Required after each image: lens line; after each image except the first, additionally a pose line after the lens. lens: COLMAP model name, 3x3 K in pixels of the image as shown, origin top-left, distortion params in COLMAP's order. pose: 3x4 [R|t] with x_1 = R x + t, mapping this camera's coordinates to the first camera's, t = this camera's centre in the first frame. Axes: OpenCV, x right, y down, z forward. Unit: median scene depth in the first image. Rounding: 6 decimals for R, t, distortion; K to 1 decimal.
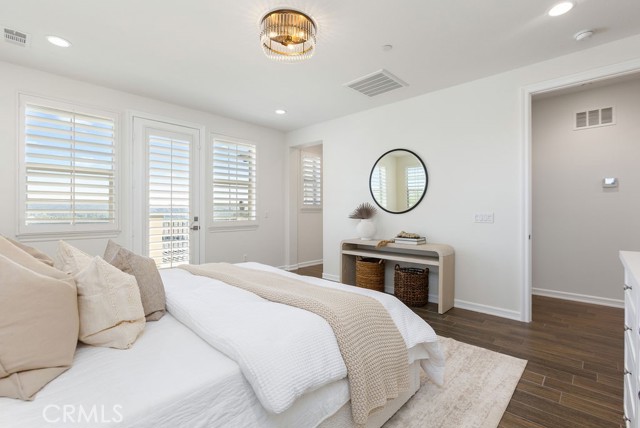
lens RADIAL K [[290.5, 0, 319.8], [0, 290.5, 209.8], [0, 0, 1]] dist [-0.001978, 0.000285]
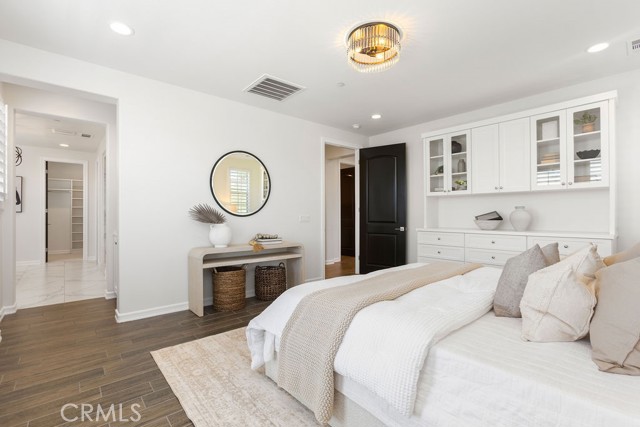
lens RADIAL K [[290.5, 0, 317.1], [0, 290.5, 214.6], [0, 0, 1]] dist [-0.001978, 0.000285]
pose [[0.103485, -0.006061, 0.994613, -0.689949], [-0.002154, 0.999978, 0.006318, -0.000739], [-0.994629, -0.002796, 0.103469, 0.644880]]
